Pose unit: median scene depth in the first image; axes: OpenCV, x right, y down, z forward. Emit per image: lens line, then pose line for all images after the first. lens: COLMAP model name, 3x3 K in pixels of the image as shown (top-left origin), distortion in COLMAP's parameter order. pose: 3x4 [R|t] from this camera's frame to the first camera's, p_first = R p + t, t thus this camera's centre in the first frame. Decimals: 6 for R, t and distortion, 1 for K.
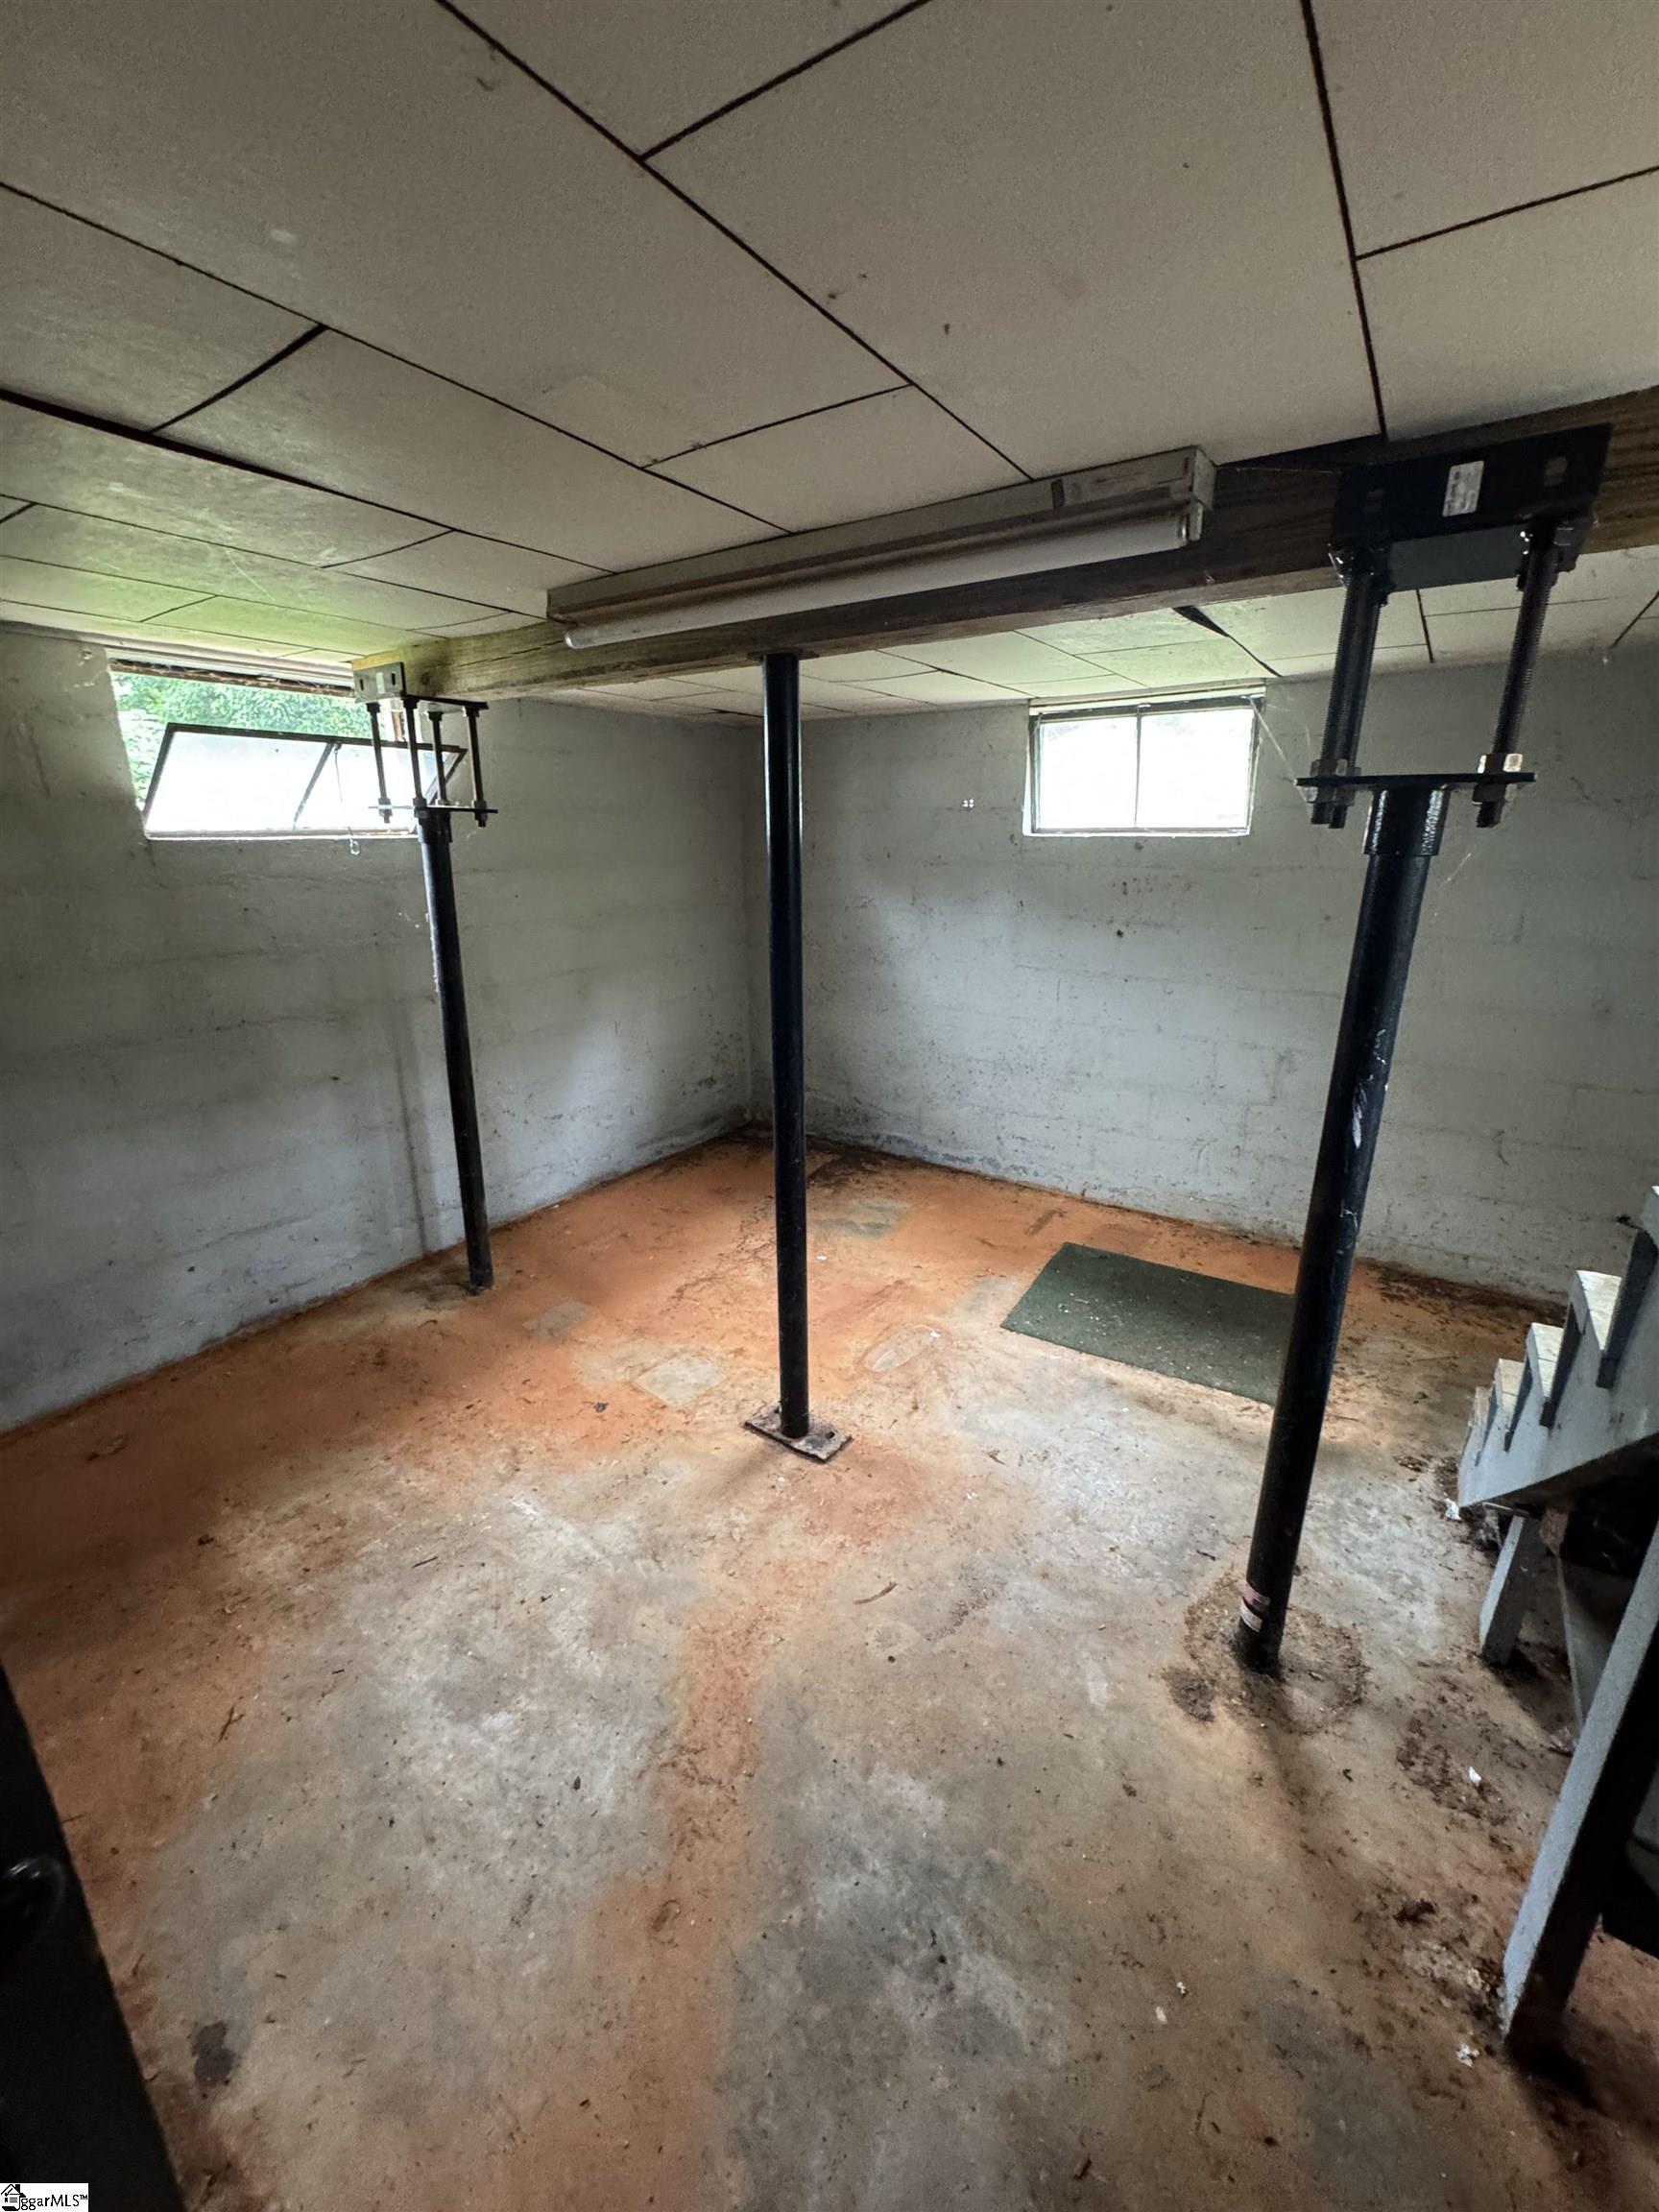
lens RADIAL K [[897.2, 0, 829.5], [0, 897.2, 1106.0], [0, 0, 1]] dist [-0.002691, -0.000159]
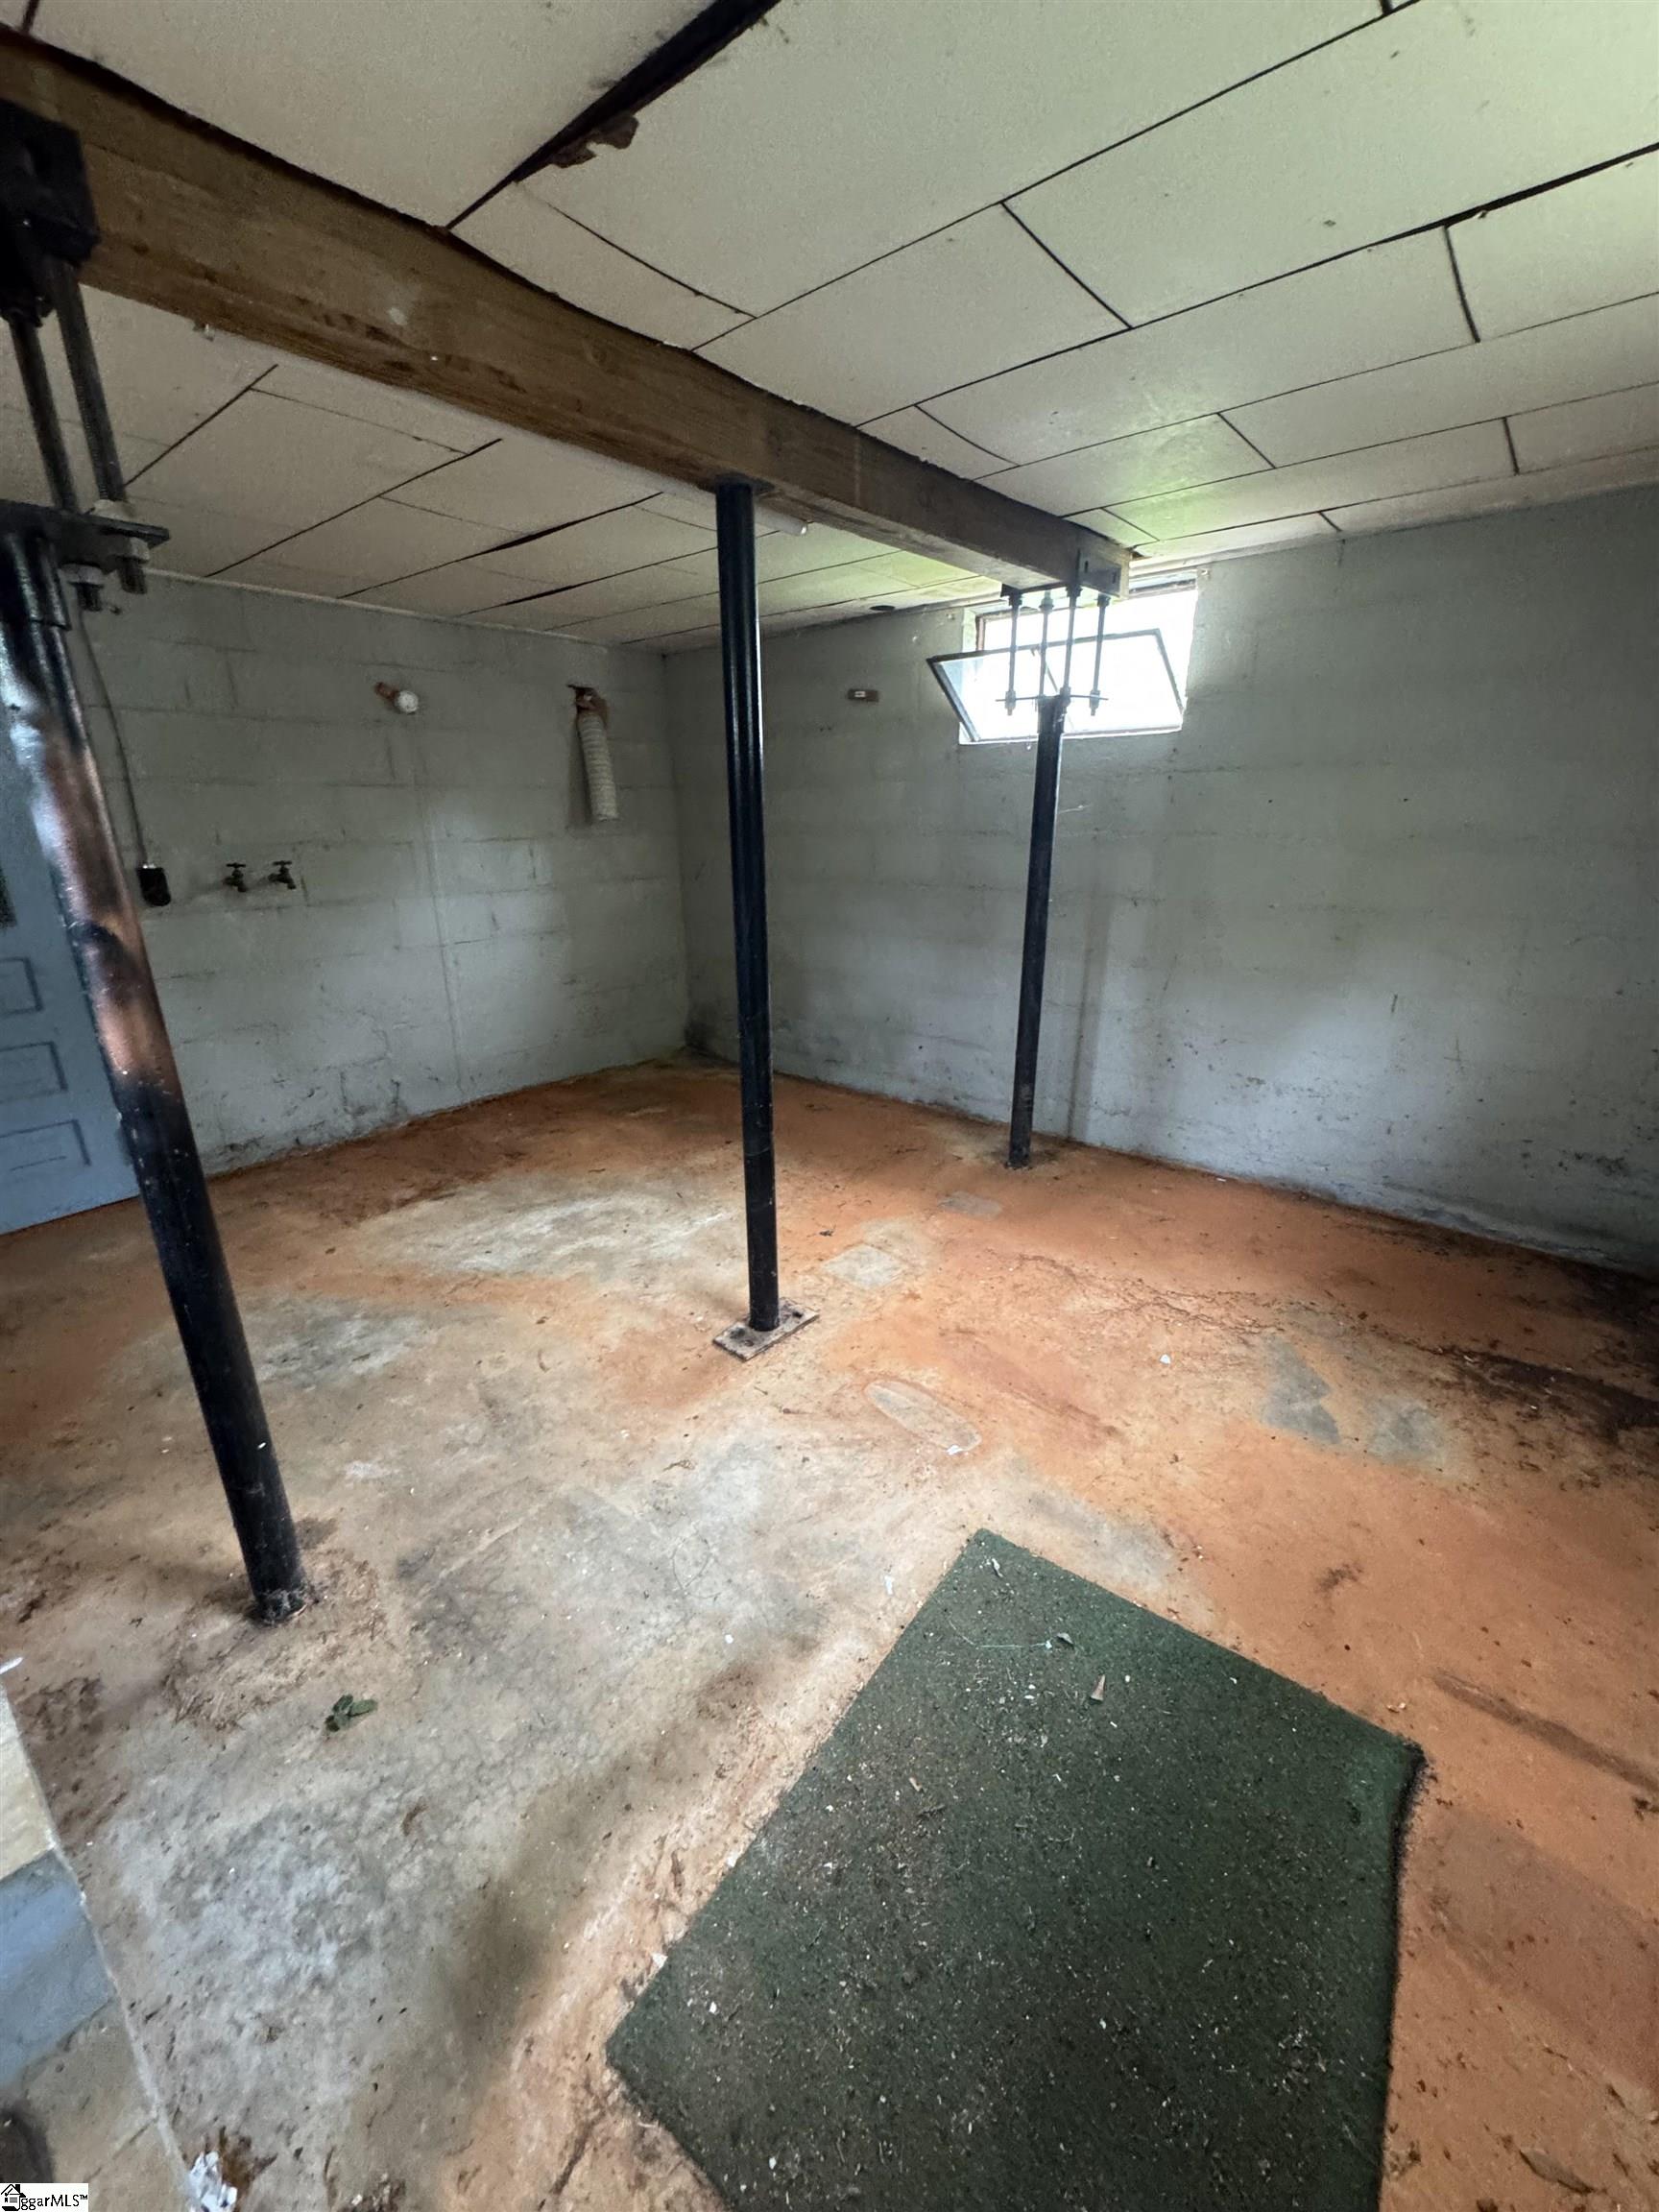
lens RADIAL K [[890.1, 0, 829.5], [0, 890.1, 1106.0], [0, 0, 1]] dist [0.000708, 0.000588]
pose [[-0.103826, 0.320106, -0.941675, 0.732052], [-0.285499, 0.897355, 0.336519, -0.185972], [0.952738, 0.303787, -0.001779, 0.916357]]
